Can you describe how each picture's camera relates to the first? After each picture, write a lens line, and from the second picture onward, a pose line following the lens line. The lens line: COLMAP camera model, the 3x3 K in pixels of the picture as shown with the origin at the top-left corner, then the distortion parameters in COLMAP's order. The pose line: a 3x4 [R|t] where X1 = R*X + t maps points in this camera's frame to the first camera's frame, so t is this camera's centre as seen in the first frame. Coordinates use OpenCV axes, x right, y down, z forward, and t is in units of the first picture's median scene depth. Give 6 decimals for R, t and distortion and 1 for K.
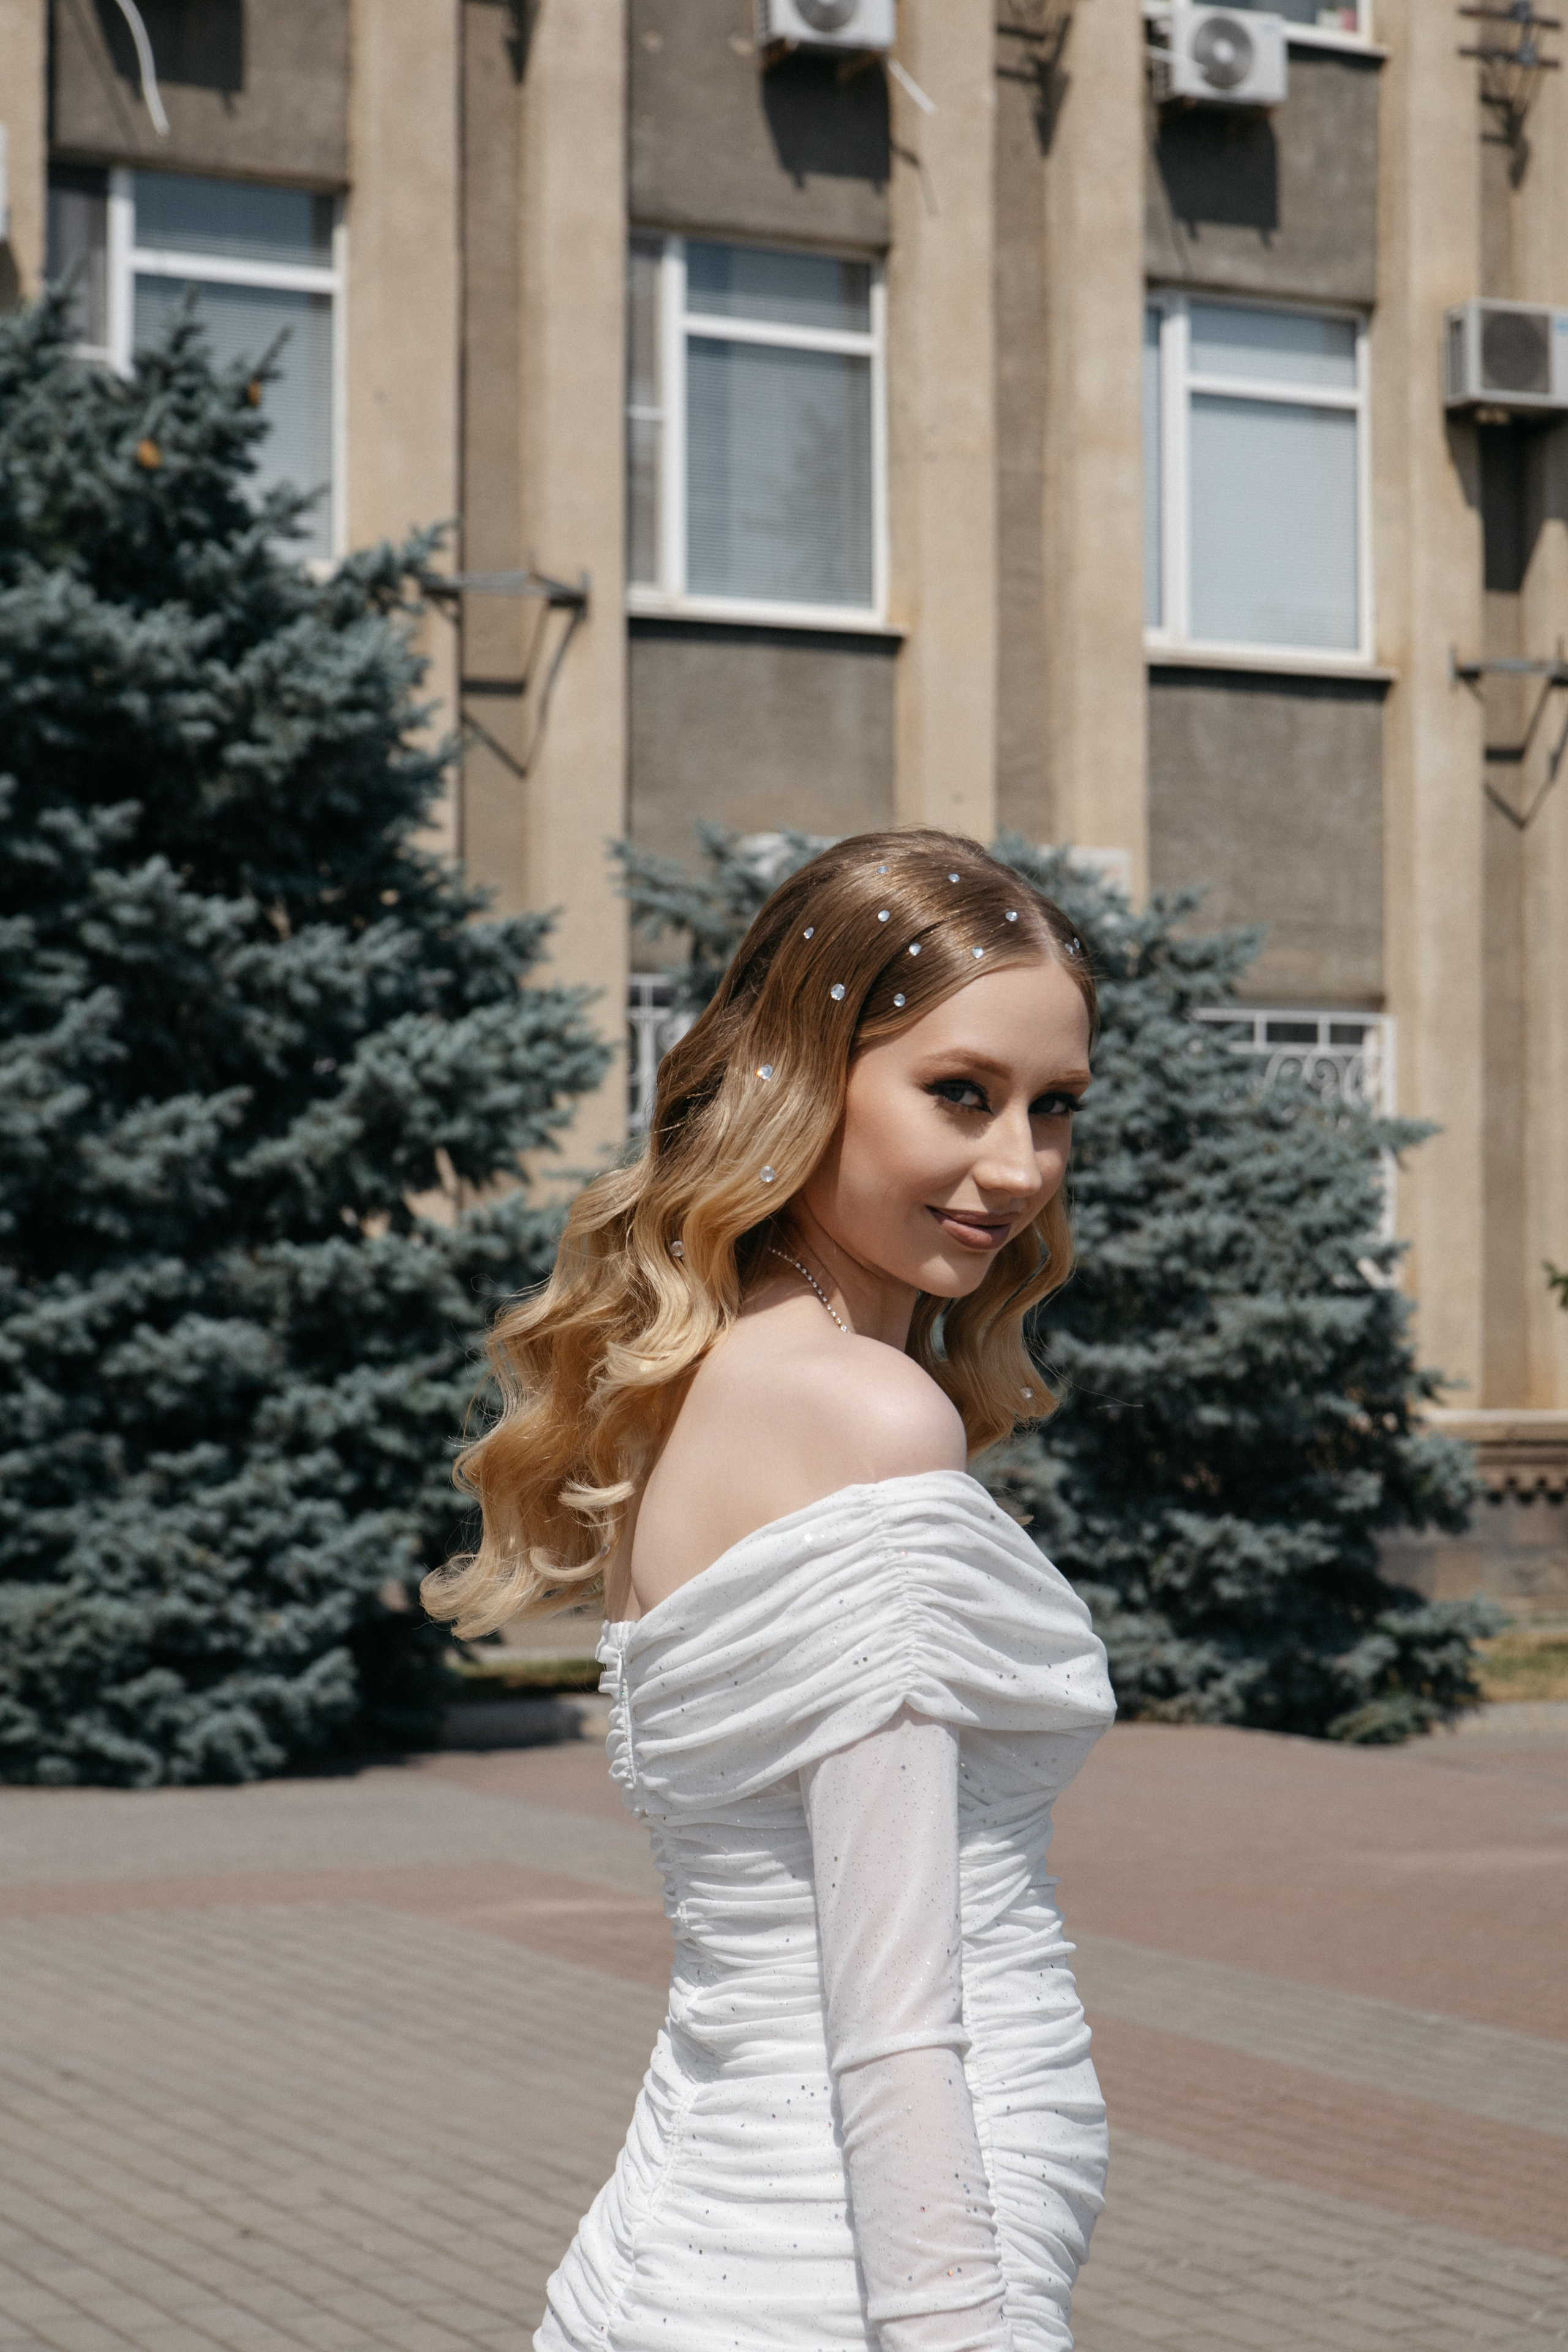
lens RADIAL K [[4732.6, 0, 784.7], [0, 4732.6, 1179.7], [0, 0, 1]] dist [-0.006410, 0.000000]
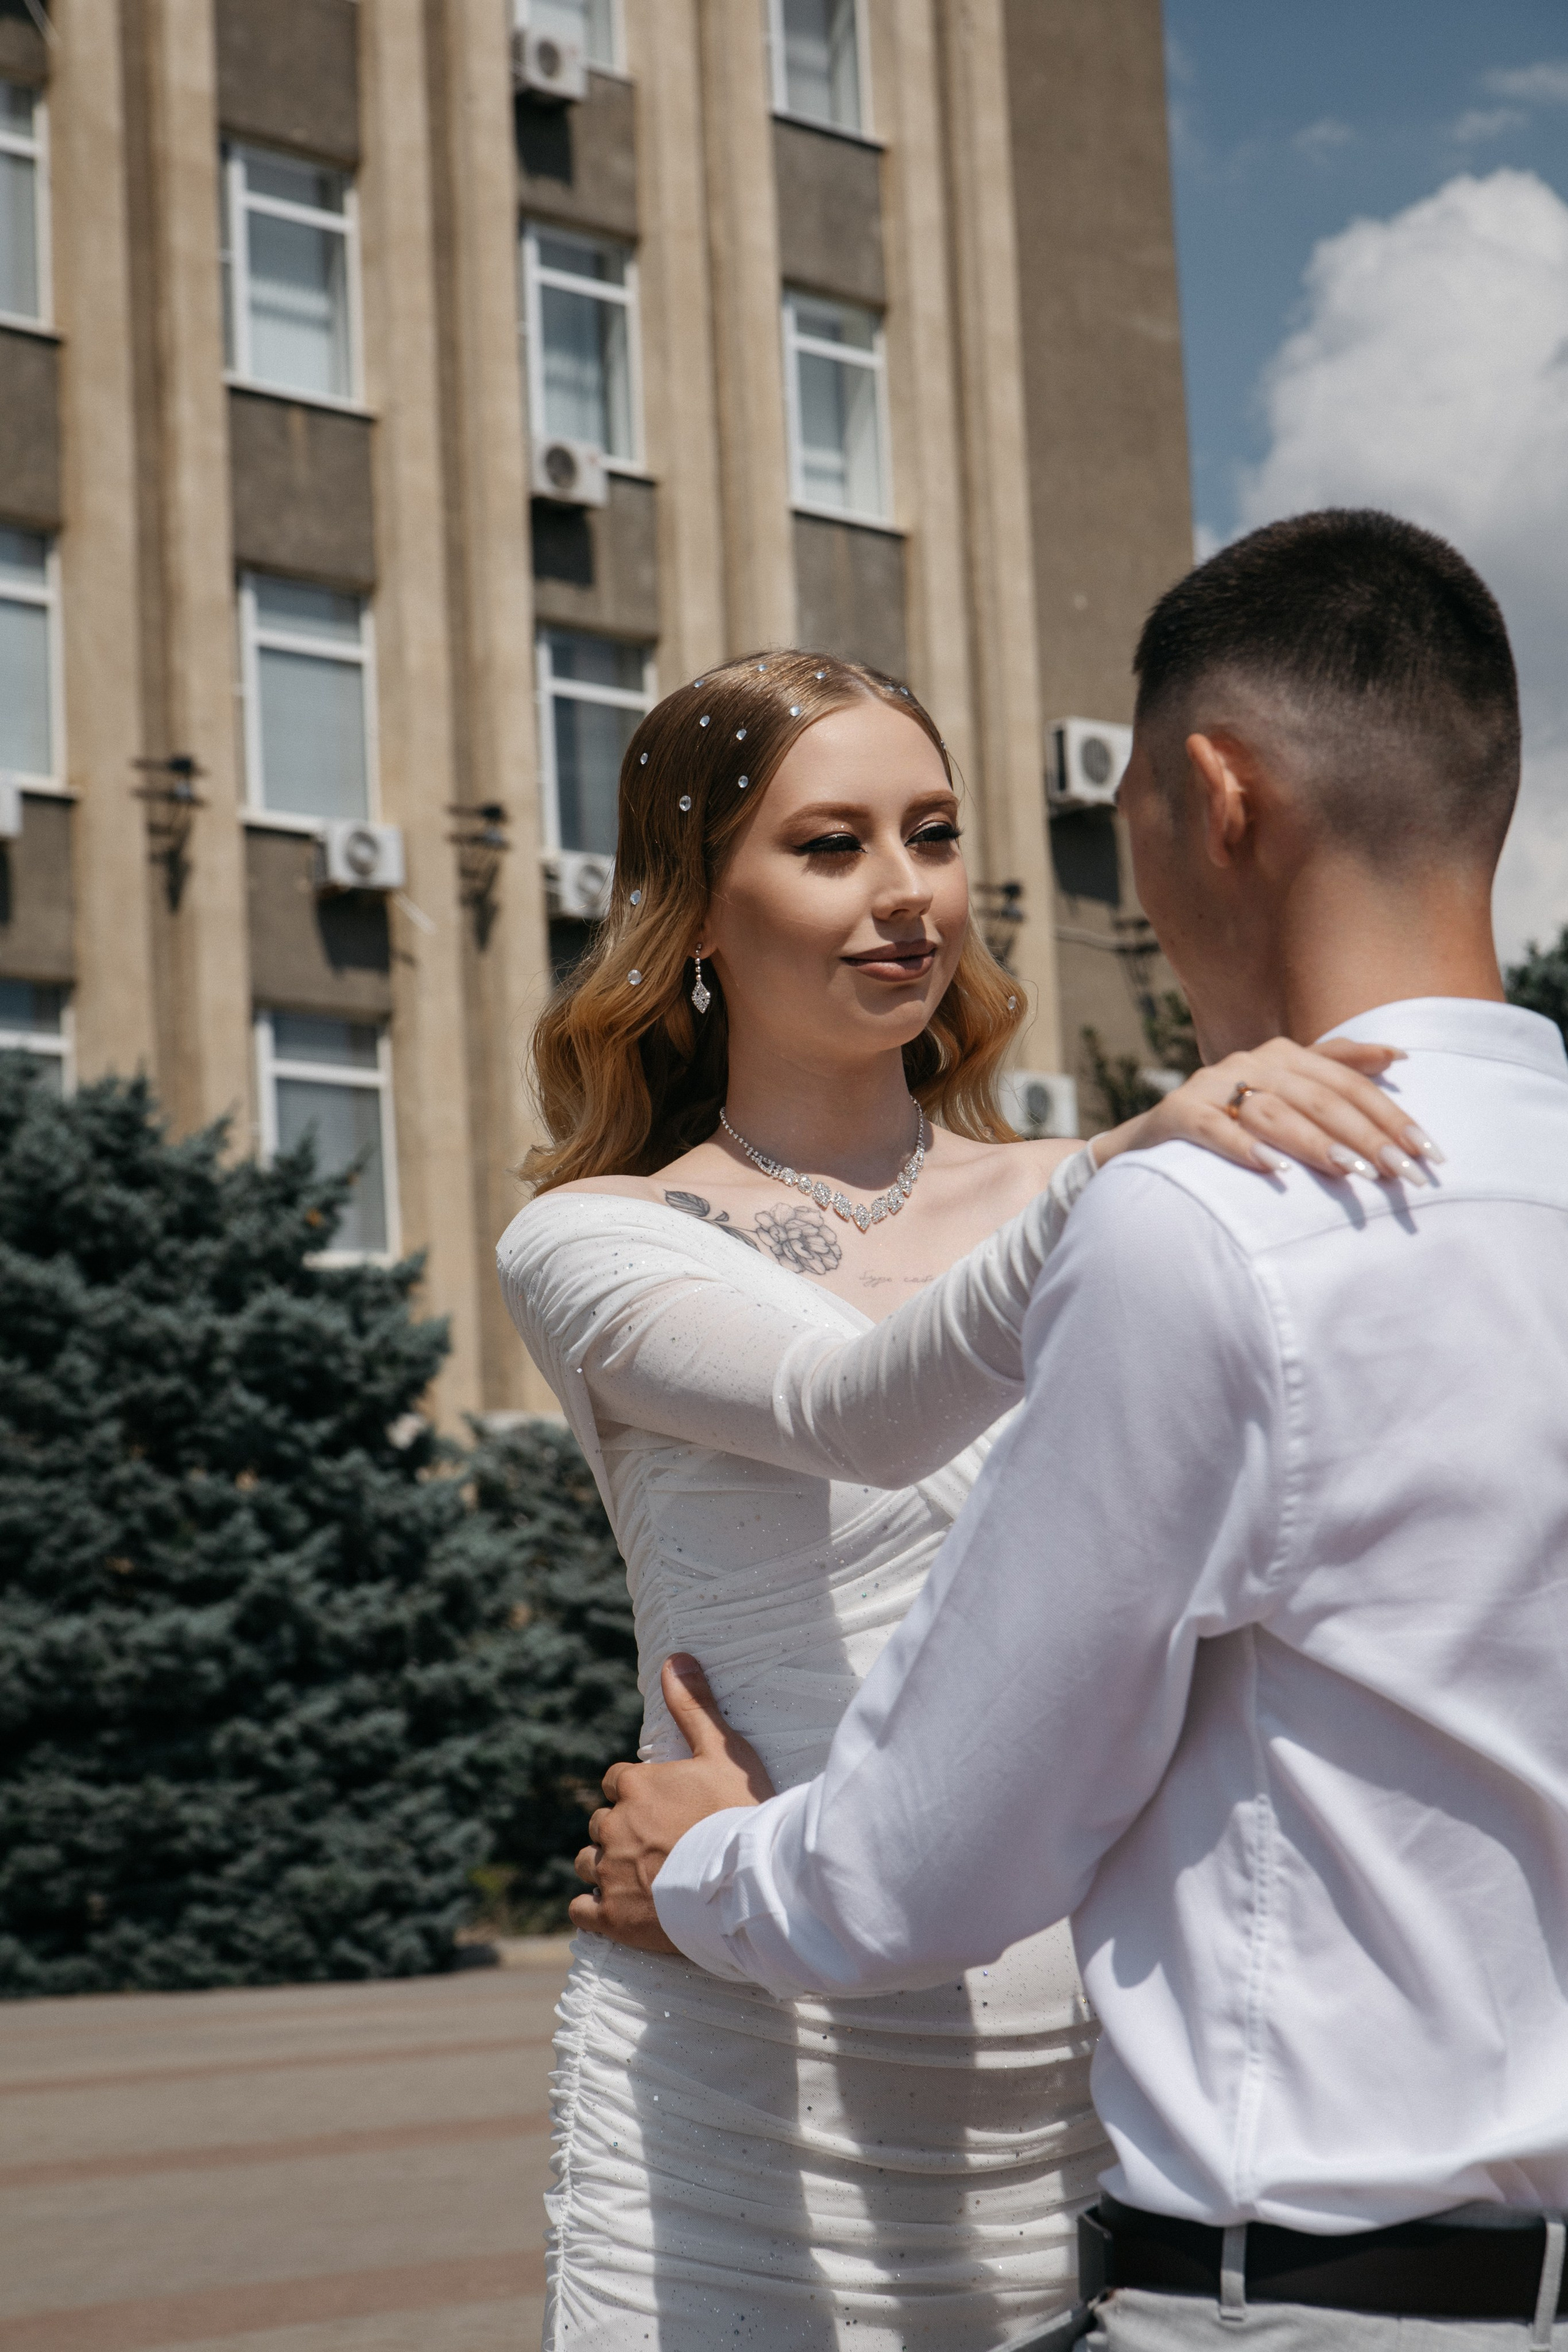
lens RADIAL K [[4732.6, 0, 794.7], [0, 4732.6, 1243.5], [0, 0, 1]] dist [-0.006410, 0.000000]
pose [[0.949518, -0.009670, 0.313564, -0.524162], [0.038283, 0.995626, -0.085223, 0.011813], [-0.311369, 0.092925, 0.945735, -0.720838]]
